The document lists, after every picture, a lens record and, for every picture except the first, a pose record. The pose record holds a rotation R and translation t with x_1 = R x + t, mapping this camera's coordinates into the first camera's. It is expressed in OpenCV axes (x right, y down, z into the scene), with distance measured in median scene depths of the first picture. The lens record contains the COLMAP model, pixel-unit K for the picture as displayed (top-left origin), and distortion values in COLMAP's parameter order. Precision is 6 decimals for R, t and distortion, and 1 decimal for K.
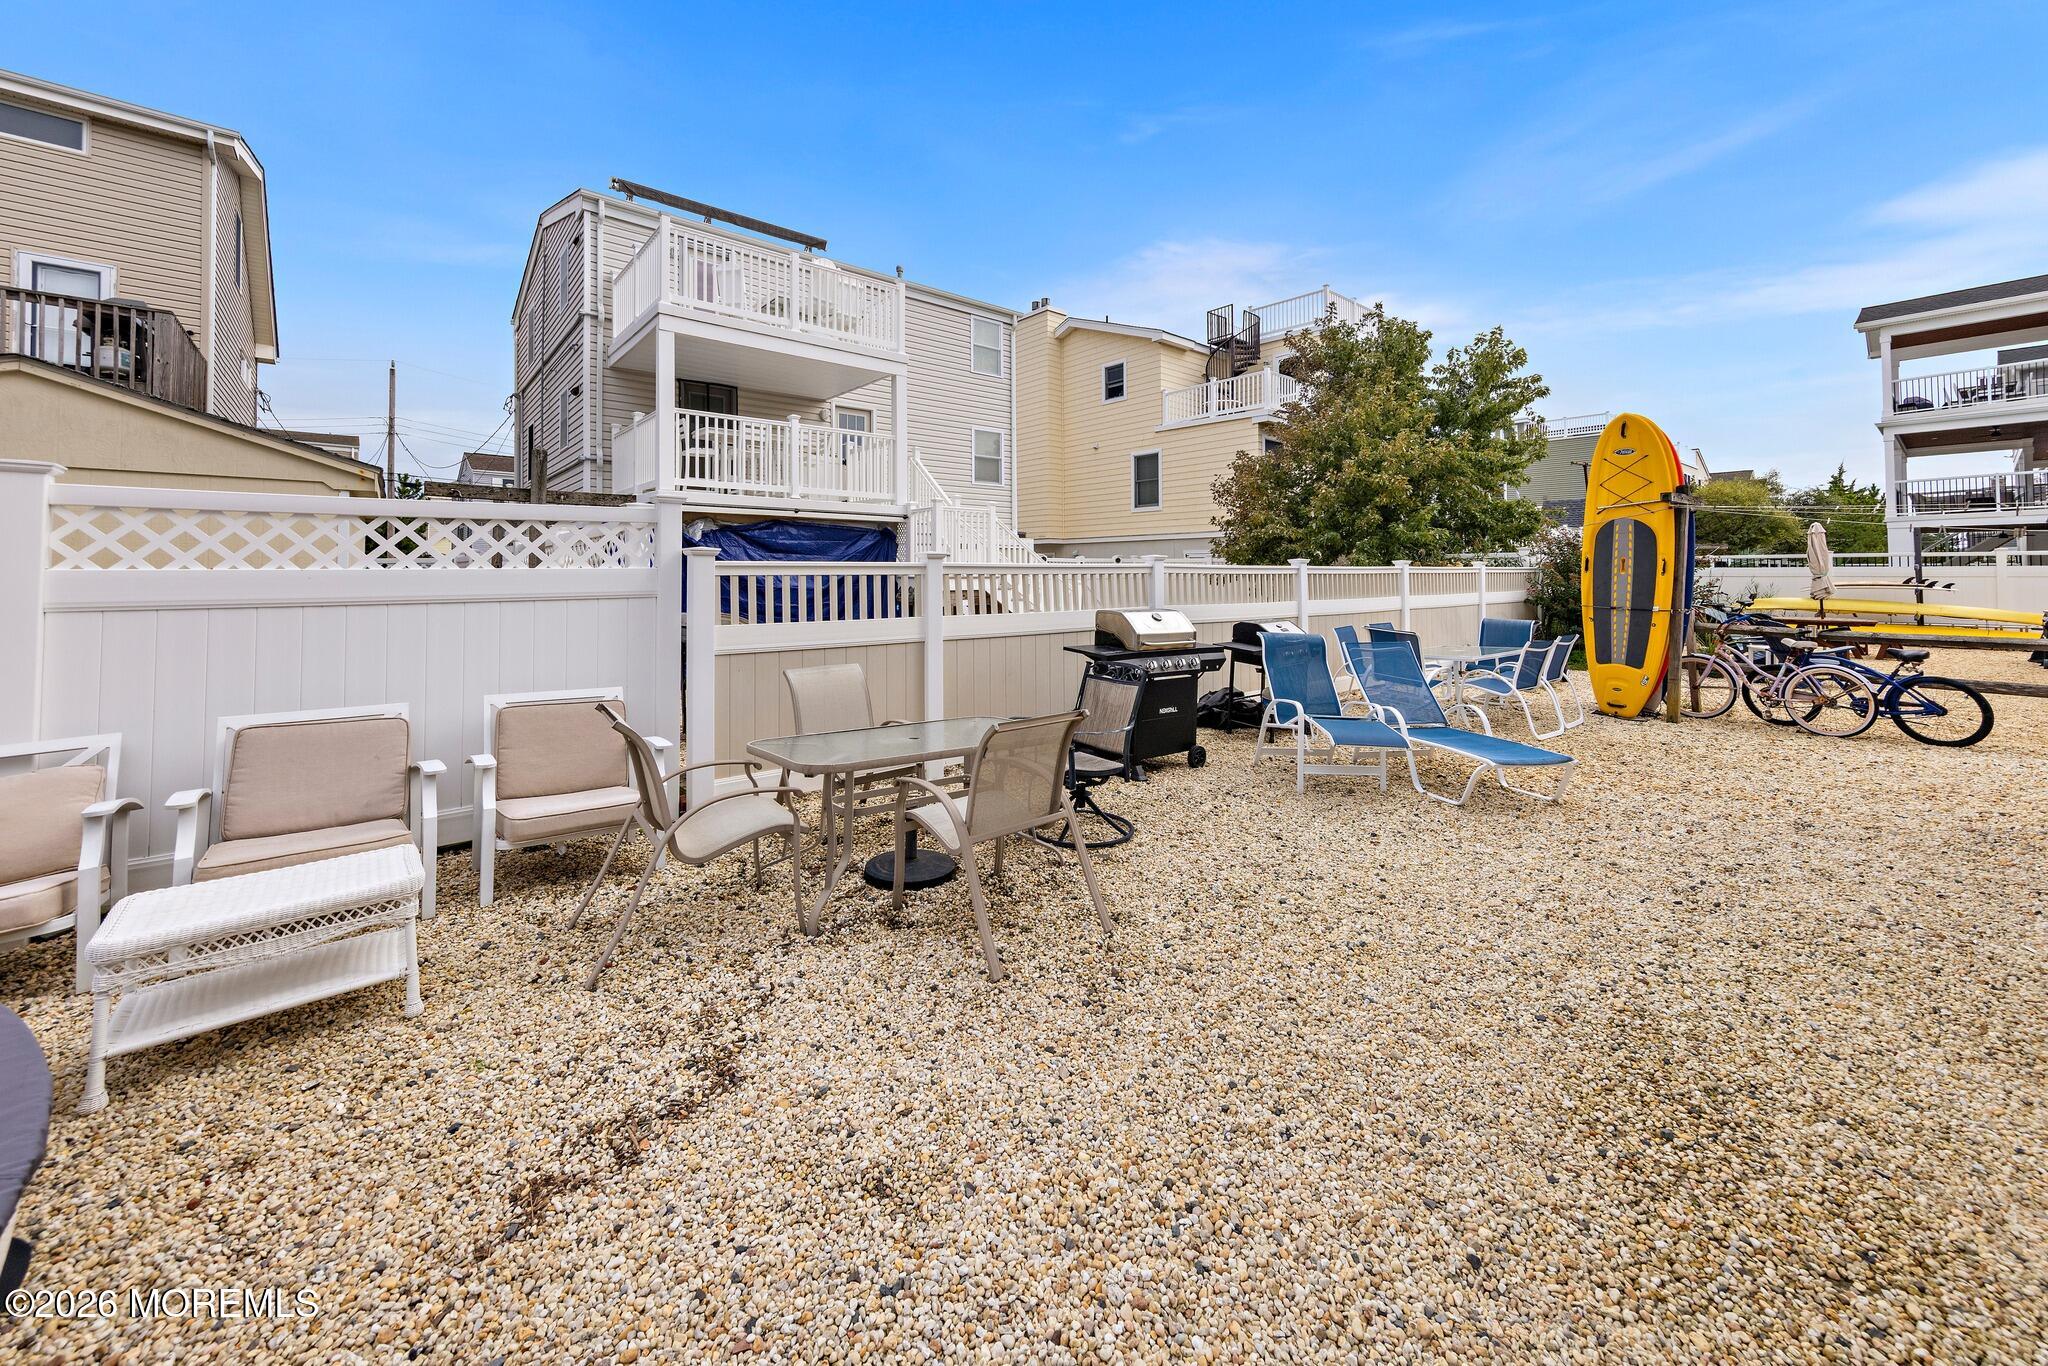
lens RADIAL K [[747.7, 0, 1025.4], [0, 747.7, 569.0], [0, 0, 1]] dist [-0.000022, -0.000043]
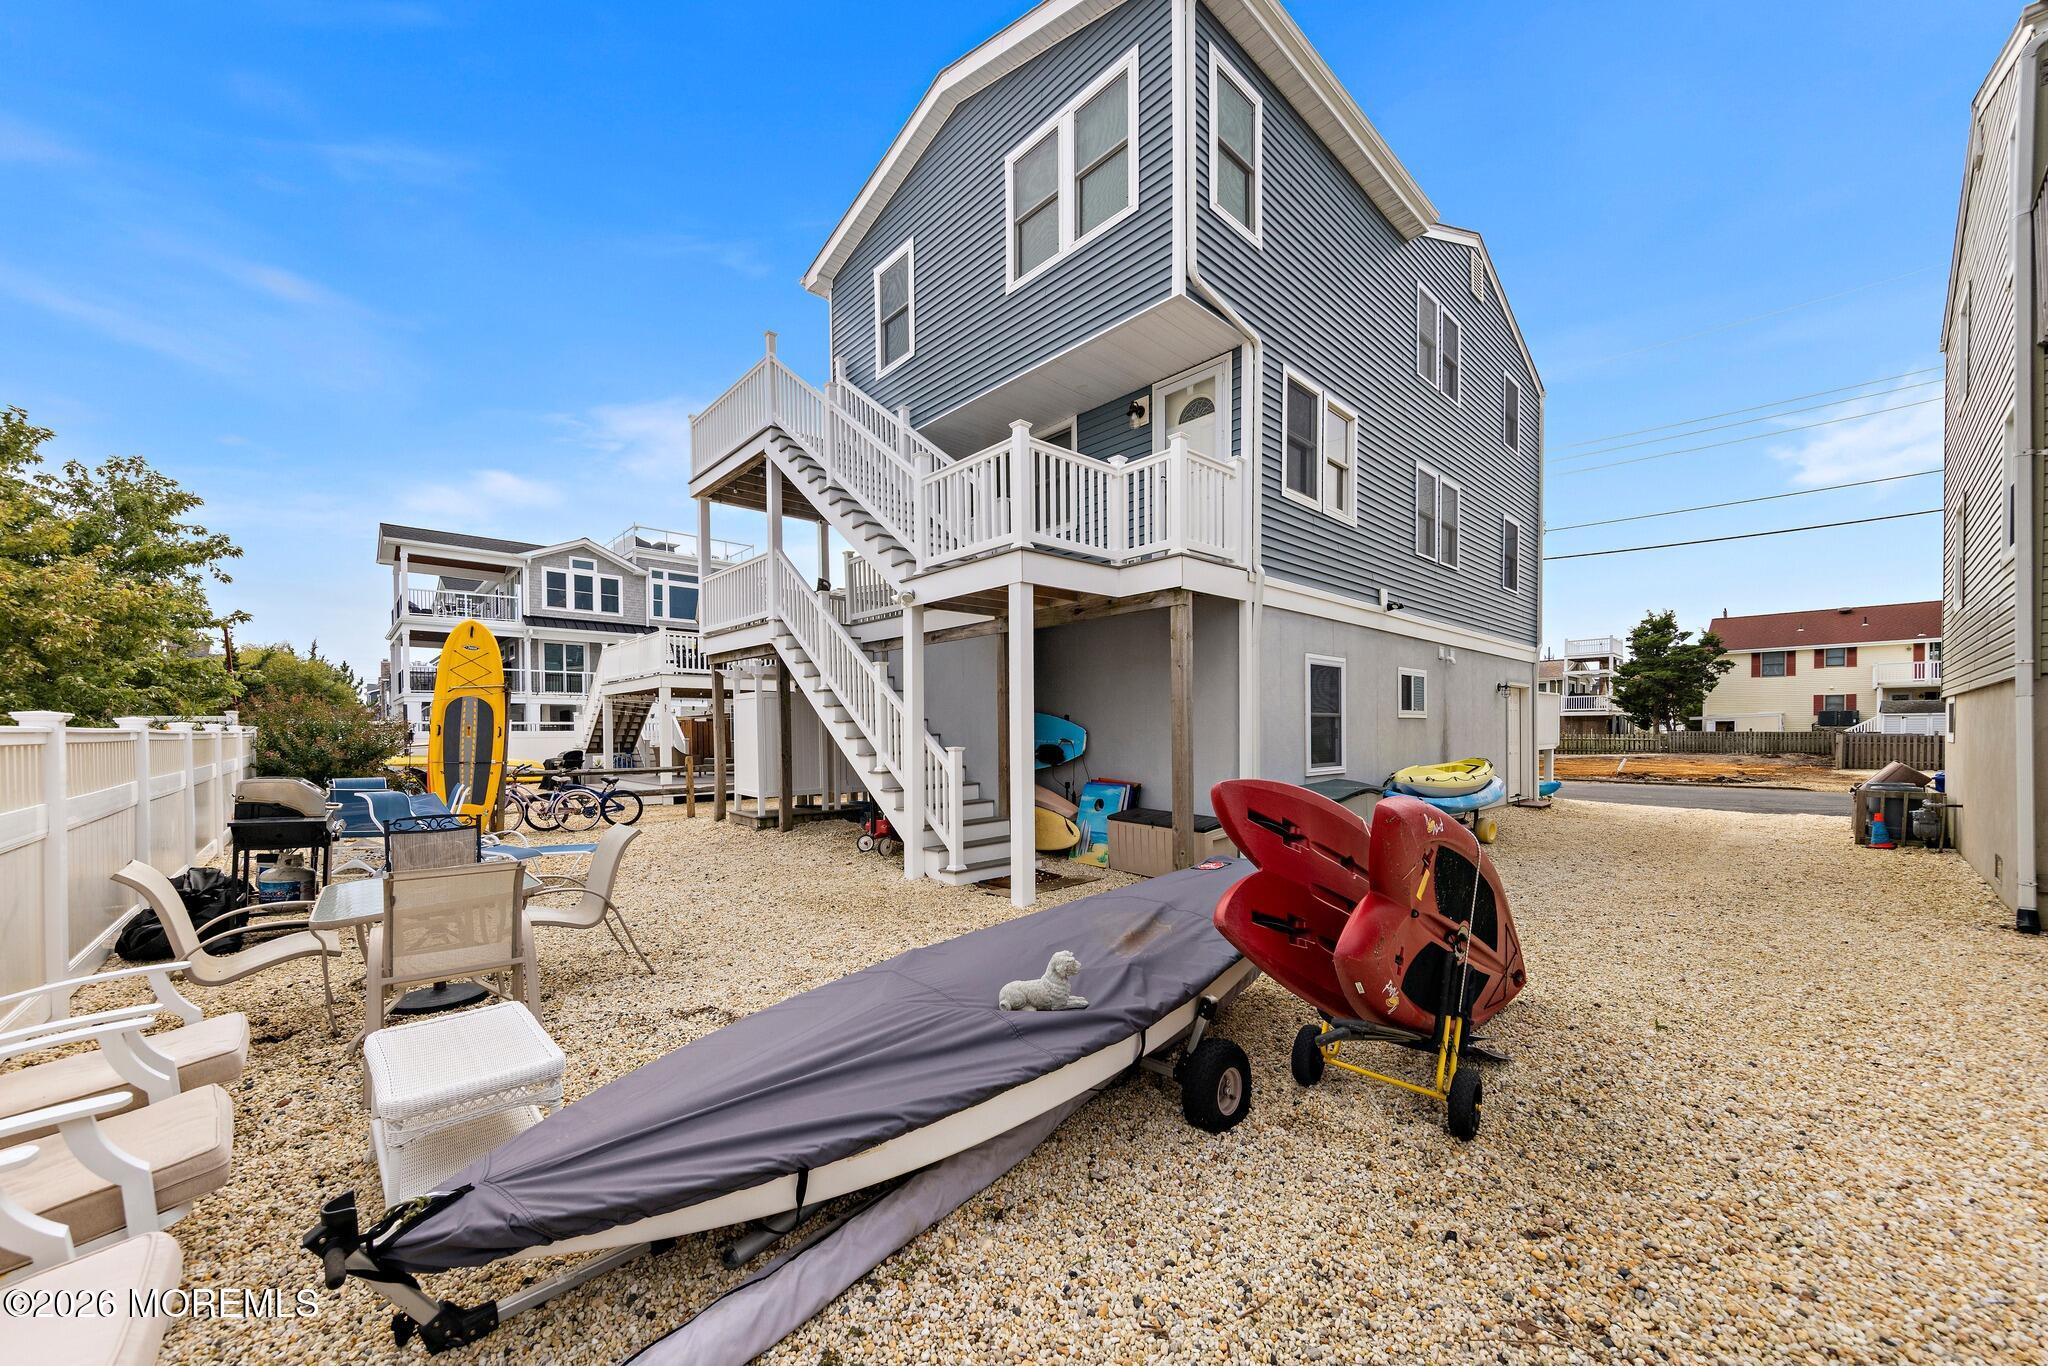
lens RADIAL K [[745.9, 0, 1024.5], [0, 745.9, 736.4], [0, 0, 1]] dist [-0.000026, -0.000010]
pose [[-0.077282, -0.002707, 0.997006, -0.715632], [-0.001310, 0.999996, 0.002613, -0.000107], [-0.997008, -0.001104, -0.077285, 0.112001]]
